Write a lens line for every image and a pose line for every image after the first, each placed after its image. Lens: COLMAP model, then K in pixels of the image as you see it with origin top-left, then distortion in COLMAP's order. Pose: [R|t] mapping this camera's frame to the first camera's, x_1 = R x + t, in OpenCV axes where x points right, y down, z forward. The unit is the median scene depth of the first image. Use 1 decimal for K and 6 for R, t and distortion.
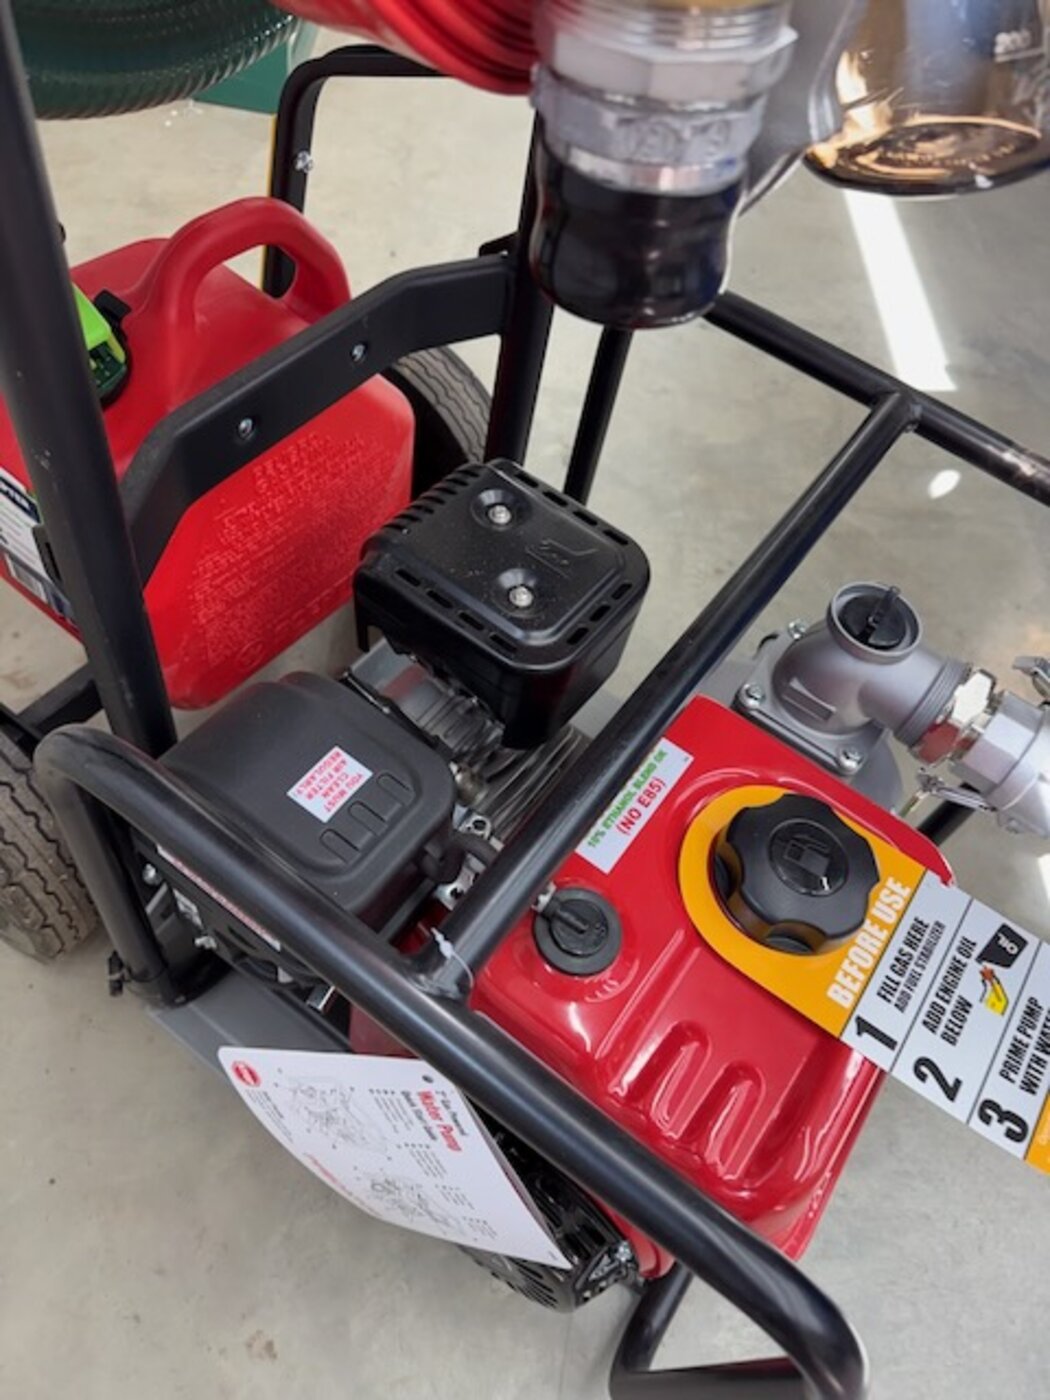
lens RADIAL K [[1037.5, 0, 524.3], [0, 1037.5, 640.2], [0, 0, 1]] dist [0.034994, -0.072673]
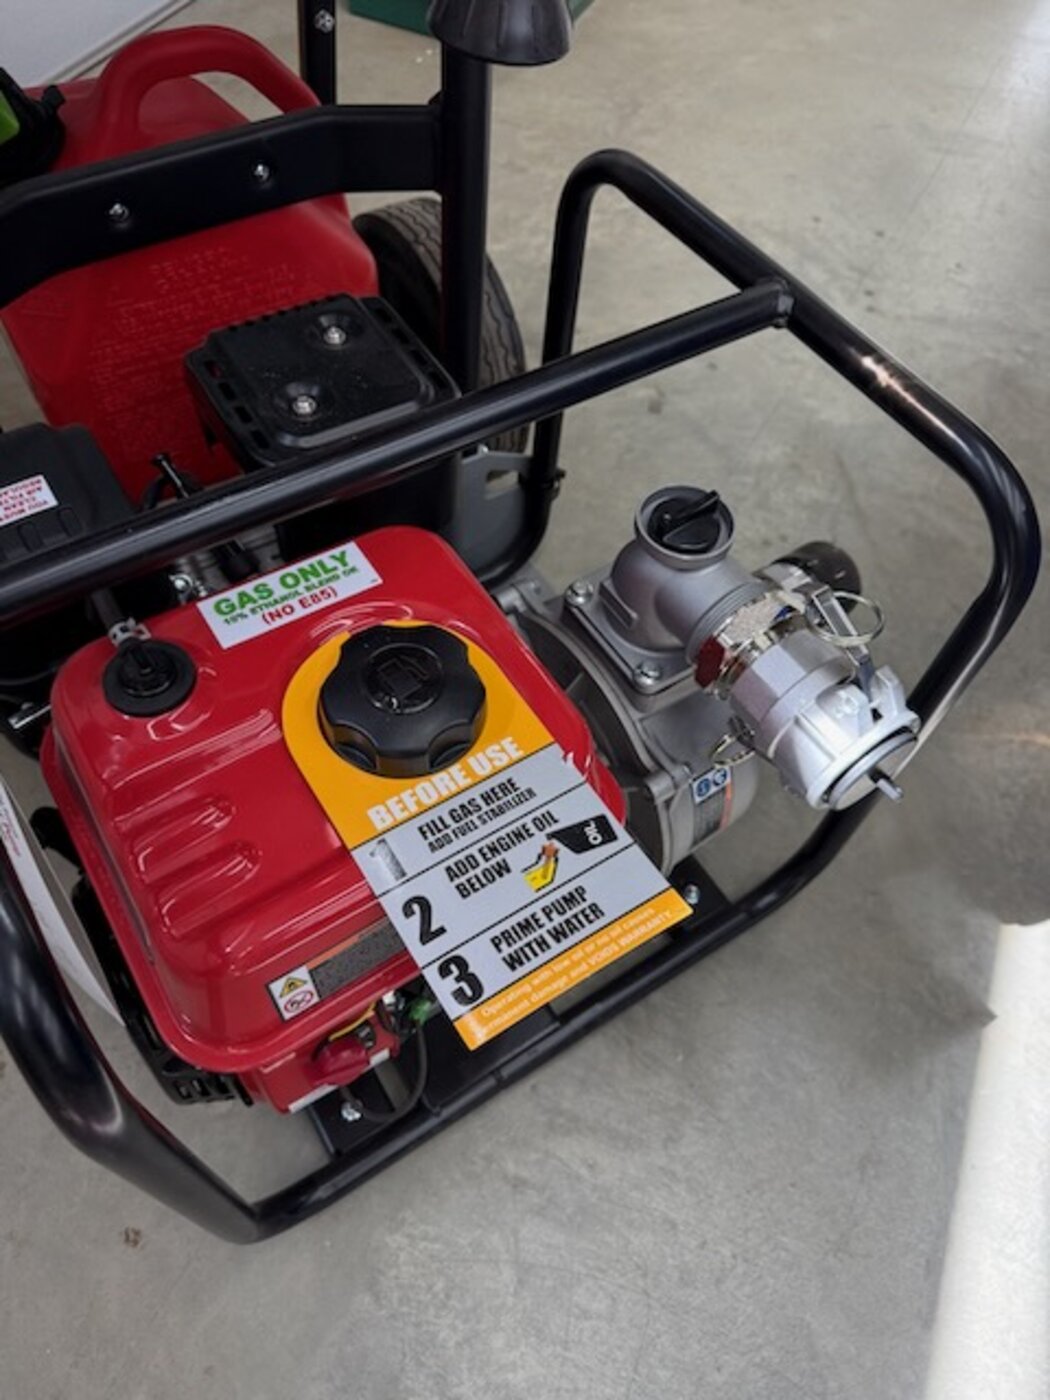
lens RADIAL K [[1021.4, 0, 523.7], [0, 1021.4, 651.1], [0, 0, 1]] dist [0.110213, -0.184130]
pose [[0.926386, 0.236561, -0.292997, 0.644759], [-0.241182, 0.970257, 0.020809, 0.137114], [0.289205, 0.051389, 0.955887, 0.125174]]
